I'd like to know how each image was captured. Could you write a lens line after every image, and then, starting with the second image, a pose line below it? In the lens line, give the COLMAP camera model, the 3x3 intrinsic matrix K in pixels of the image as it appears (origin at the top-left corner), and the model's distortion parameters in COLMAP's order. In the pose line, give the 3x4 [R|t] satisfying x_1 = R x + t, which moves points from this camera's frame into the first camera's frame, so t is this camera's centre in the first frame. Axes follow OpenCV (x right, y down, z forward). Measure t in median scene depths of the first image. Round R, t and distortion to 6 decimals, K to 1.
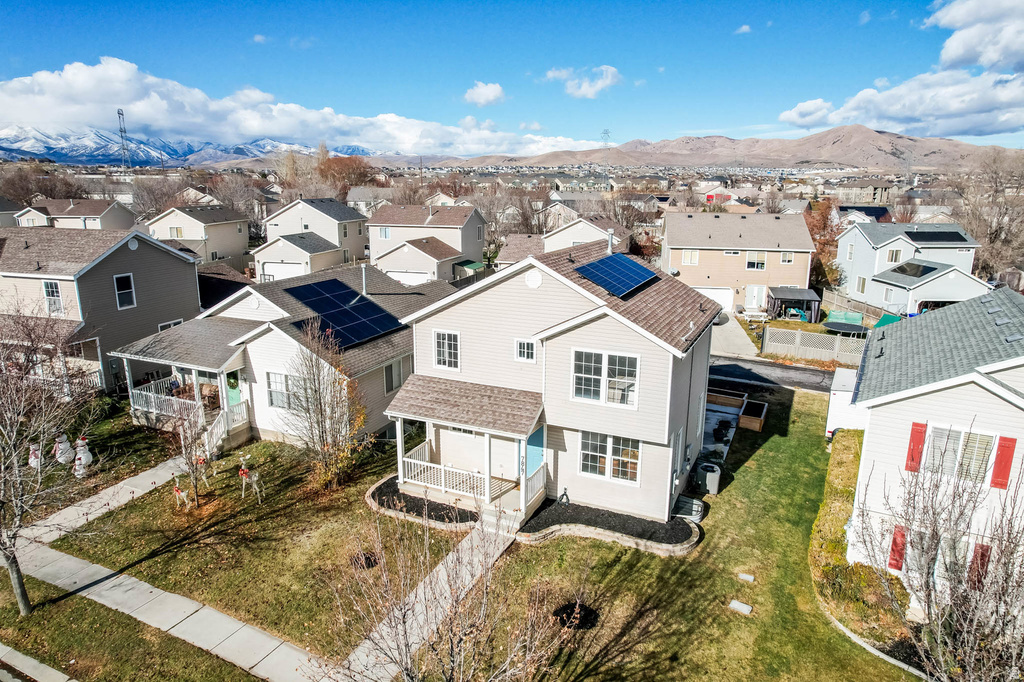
lens RADIAL K [[656.9, 0, 507.9], [0, 656.9, 342.0], [0, 0, 1]] dist [-0.089672, 0.083727]
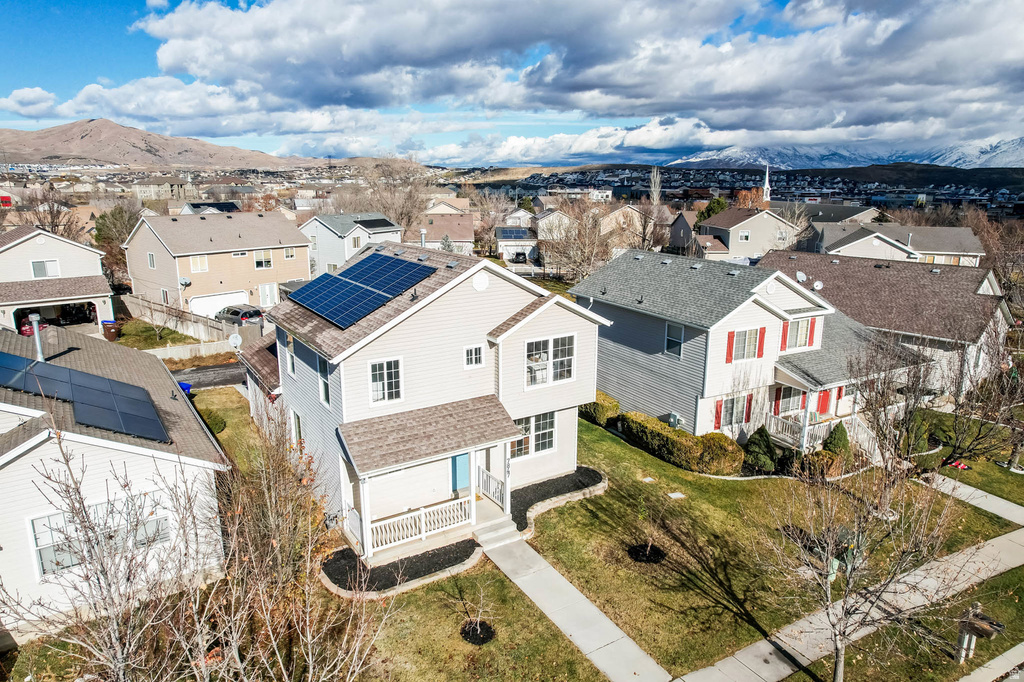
lens RADIAL K [[656.9, 0, 507.9], [0, 656.9, 342.0], [0, 0, 1]] dist [-0.089672, 0.083727]
pose [[0.524103, -0.204716, 0.826684, -0.708518], [0.201052, 0.972985, 0.113482, -0.102676], [-0.827583, 0.106730, 0.551103, 0.401344]]
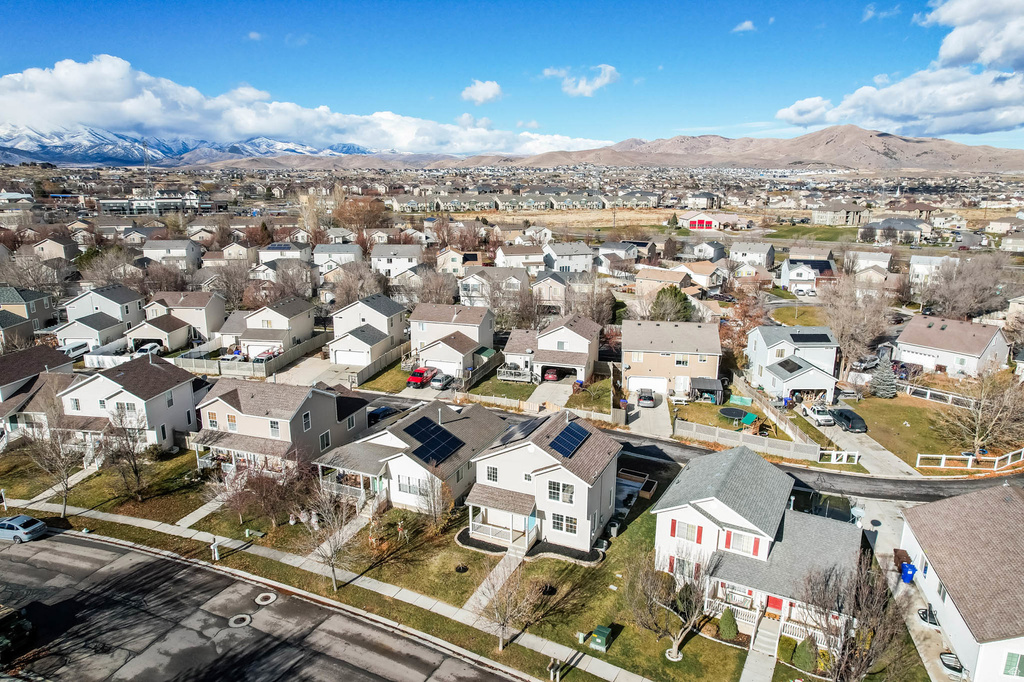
lens RADIAL K [[656.9, 0, 507.9], [0, 656.9, 342.0], [0, 0, 1]] dist [-0.089672, 0.083727]
pose [[0.999978, -0.001552, 0.006441, -0.054183], [0.001528, 0.999992, 0.003727, -0.448723], [-0.006447, -0.003717, 0.999972, -1.229341]]
